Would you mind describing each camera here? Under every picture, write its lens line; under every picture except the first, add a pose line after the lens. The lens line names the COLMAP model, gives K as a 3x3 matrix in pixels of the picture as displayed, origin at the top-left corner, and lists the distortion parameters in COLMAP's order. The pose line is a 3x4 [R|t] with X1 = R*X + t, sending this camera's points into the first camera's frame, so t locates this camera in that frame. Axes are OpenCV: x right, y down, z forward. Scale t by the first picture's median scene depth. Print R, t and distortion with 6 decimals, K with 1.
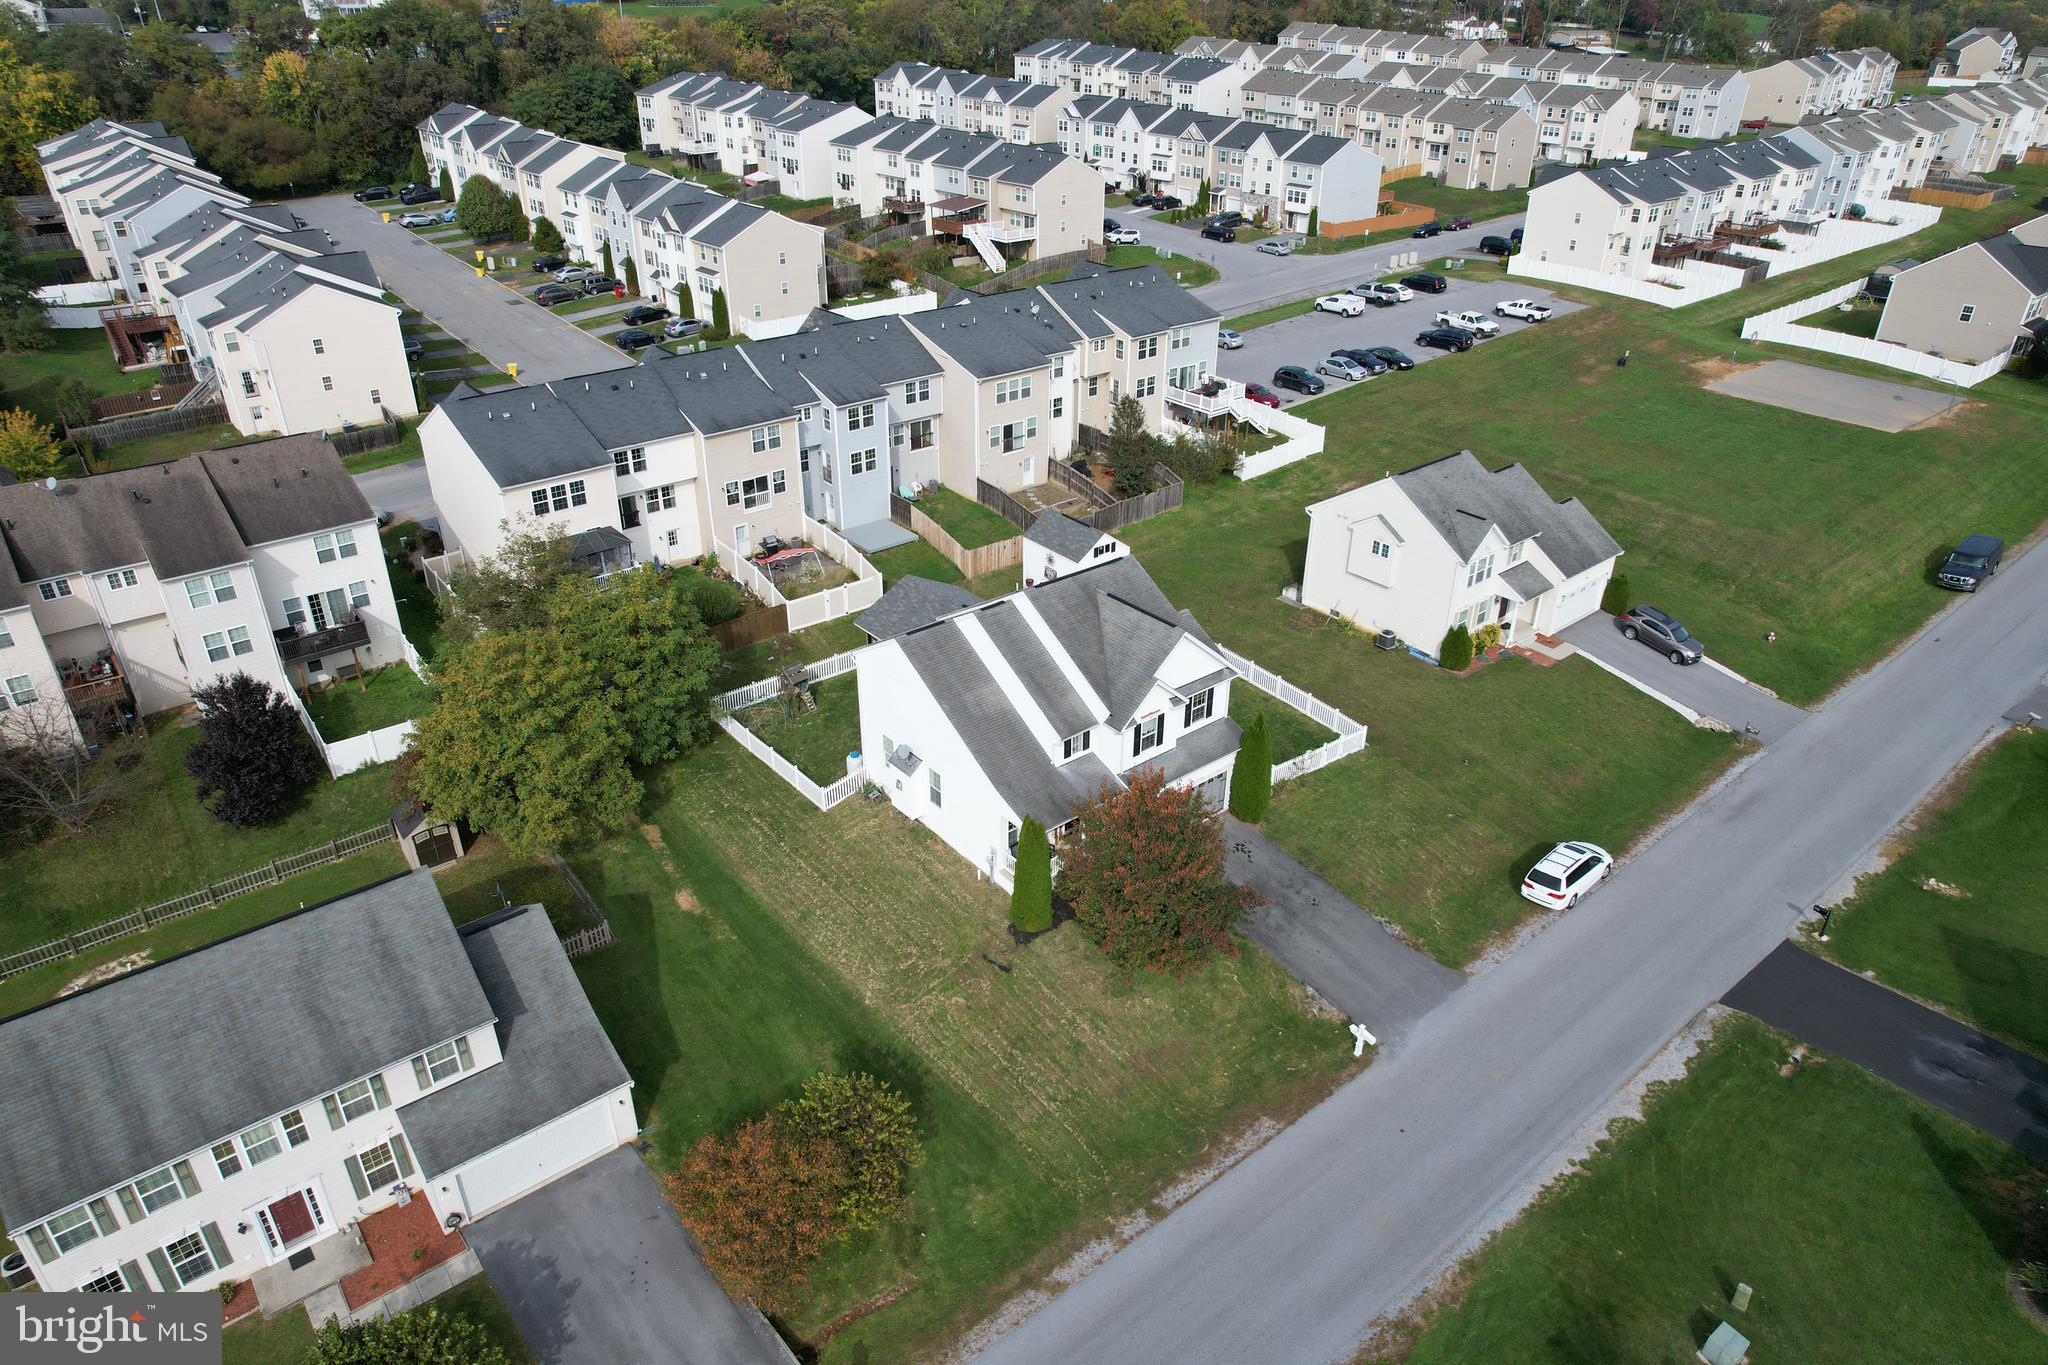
lens RADIAL K [[1306.0, 0, 1027.6], [0, 1306.0, 687.3], [0, 0, 1]] dist [-0.075186, 0.063582]
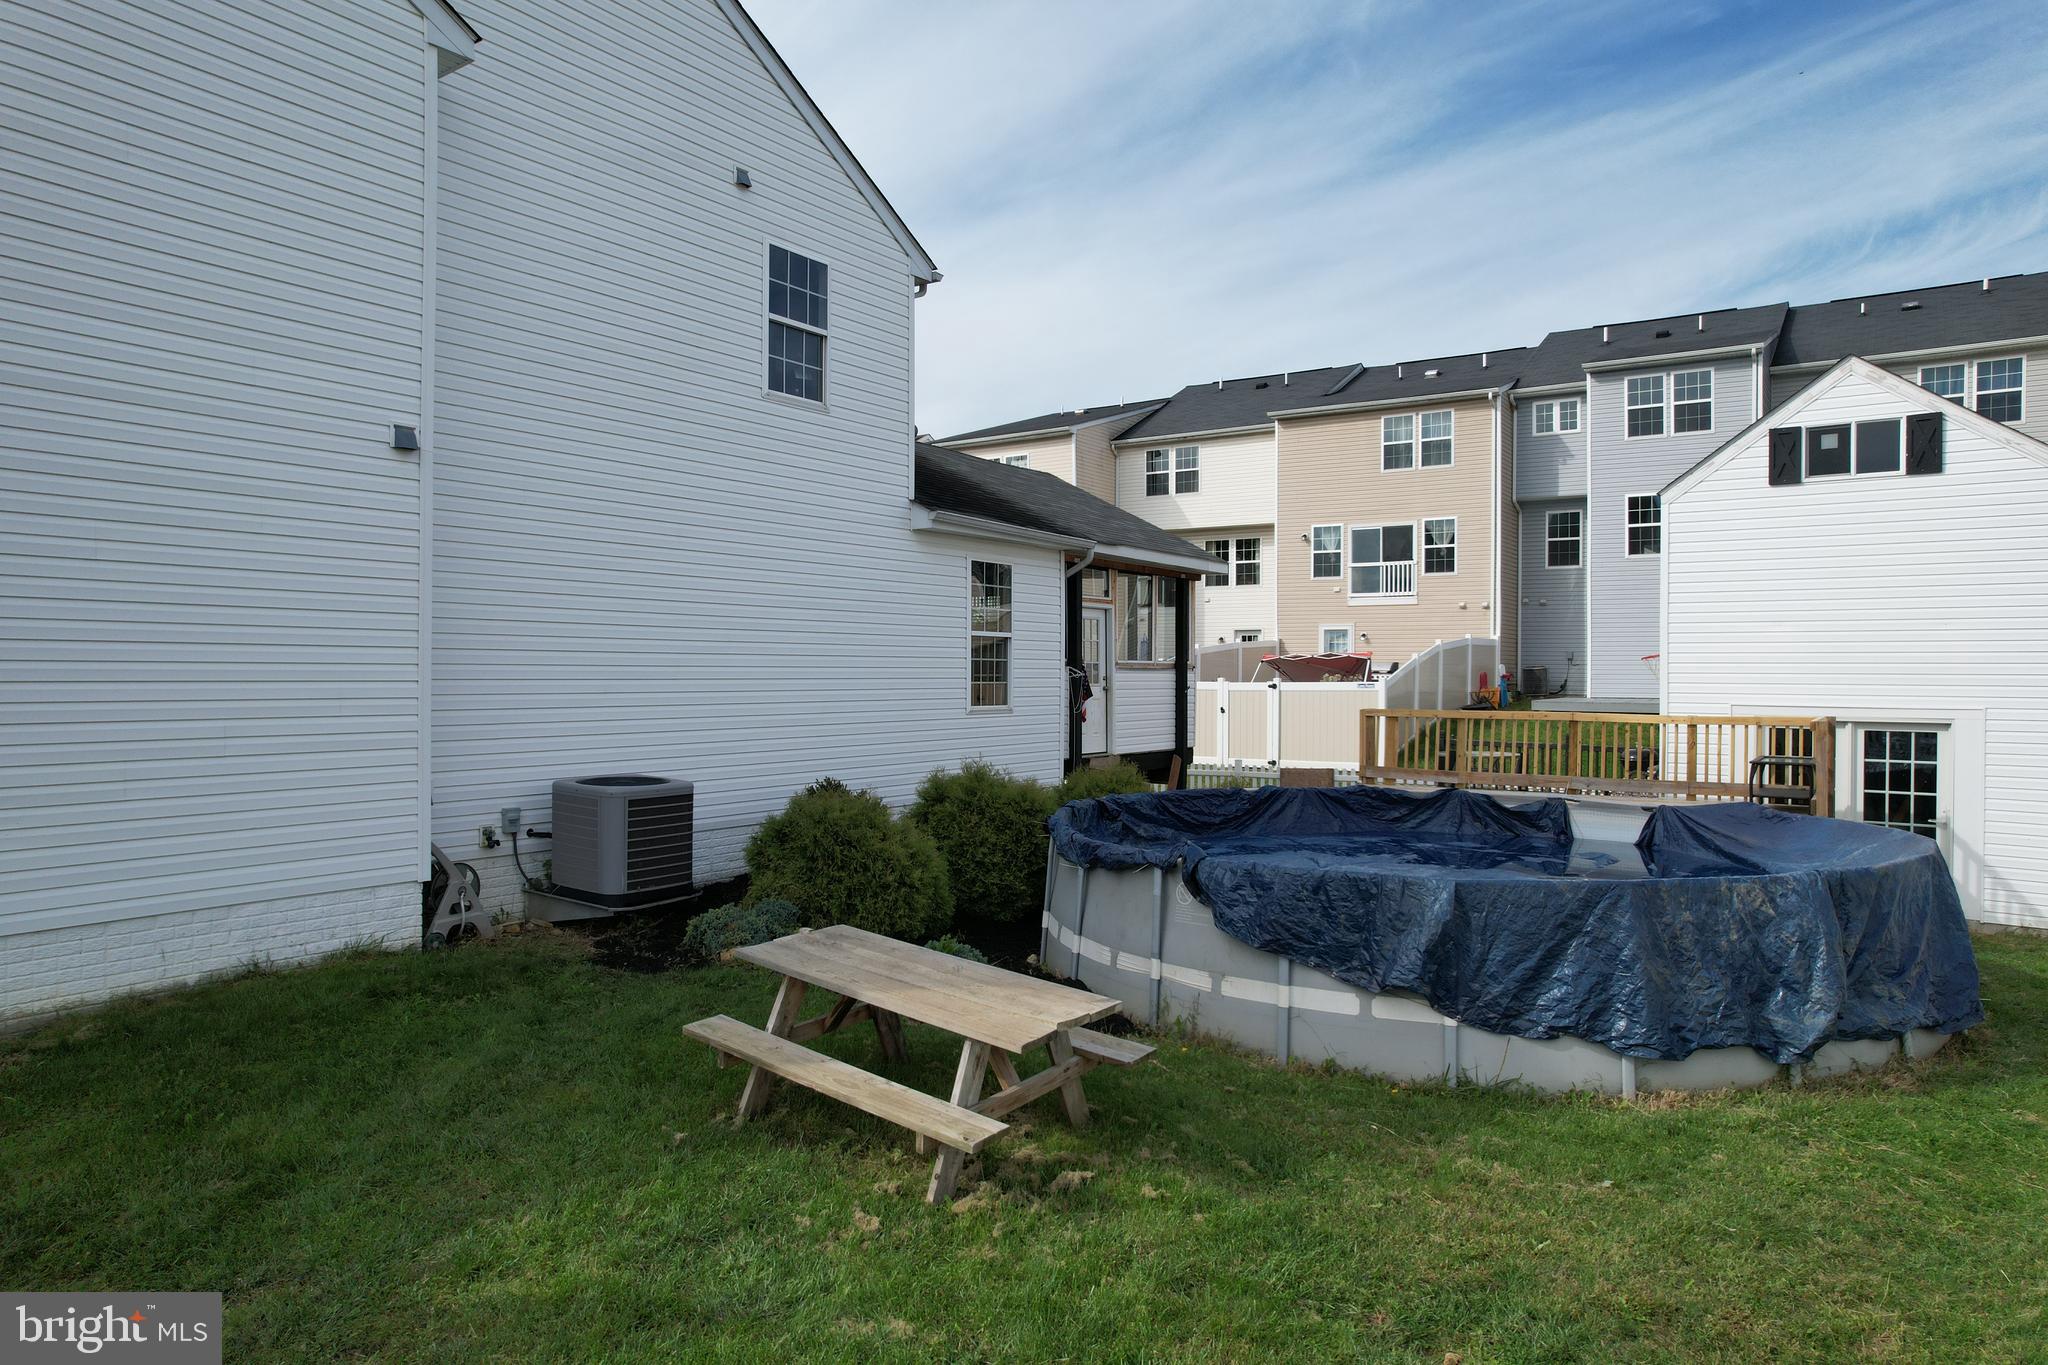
lens RADIAL K [[1306.0, 0, 1029.6], [0, 1306.0, 682.7], [0, 0, 1]] dist [-0.075186, 0.063582]
pose [[0.281923, 0.002569, -0.959434, 0.173518], [-0.466936, 0.873946, -0.134866, 0.004782], [0.838147, 0.486016, 0.247585, 0.735648]]
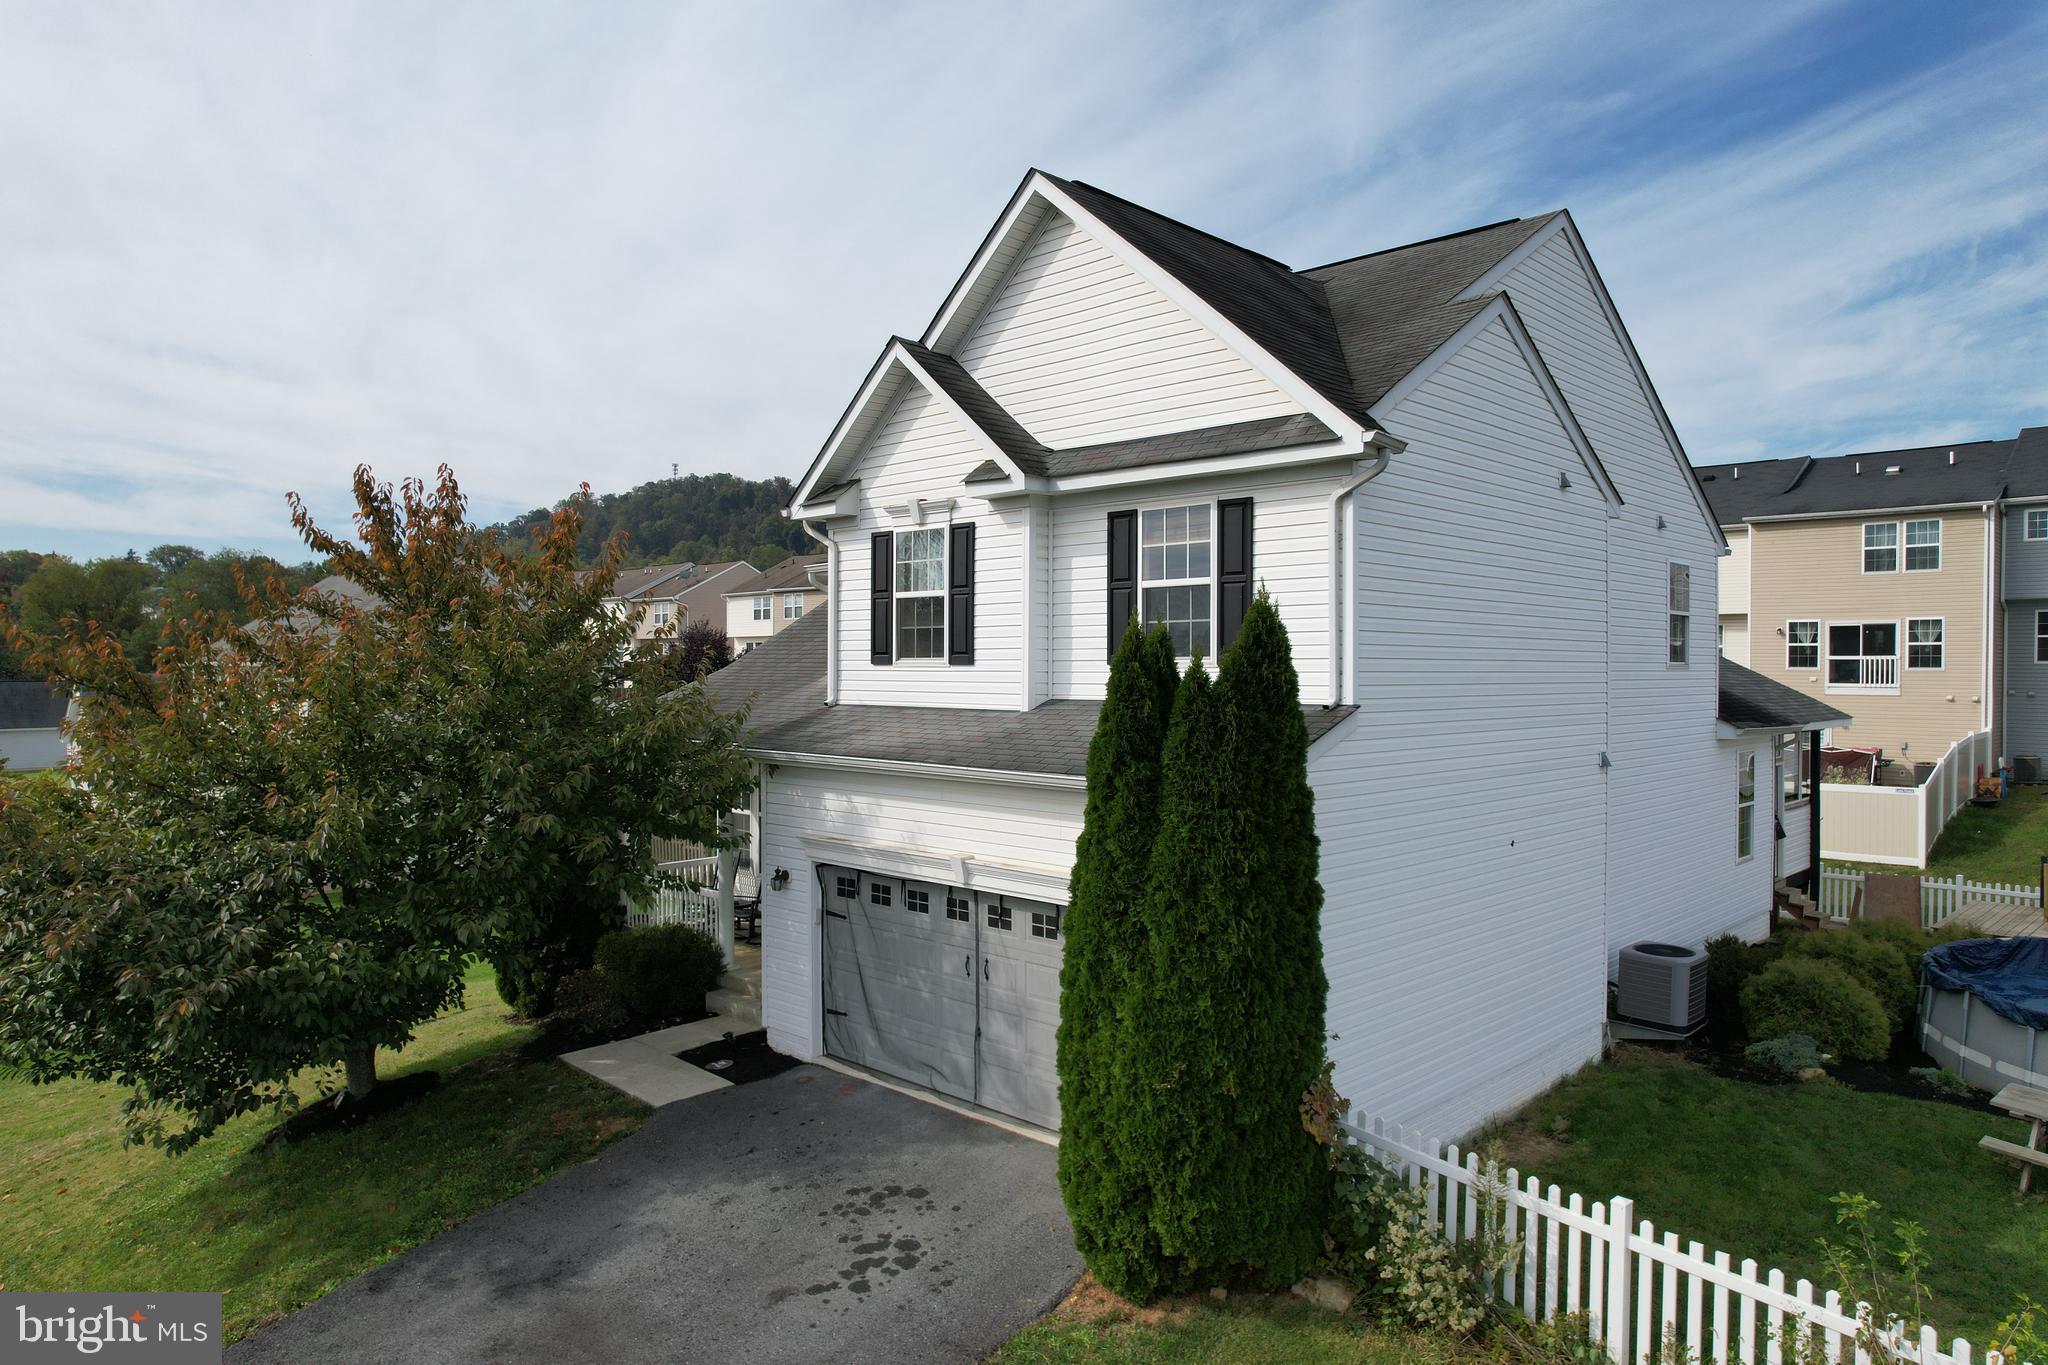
lens RADIAL K [[1306.0, 0, 1017.8], [0, 1306.0, 672.1], [0, 0, 1]] dist [-0.075186, 0.063582]
pose [[0.097943, -0.002667, -0.995188, 0.224475], [-0.484618, 0.873294, -0.050035, 0.033396], [0.869225, 0.487187, 0.084240, 0.622055]]
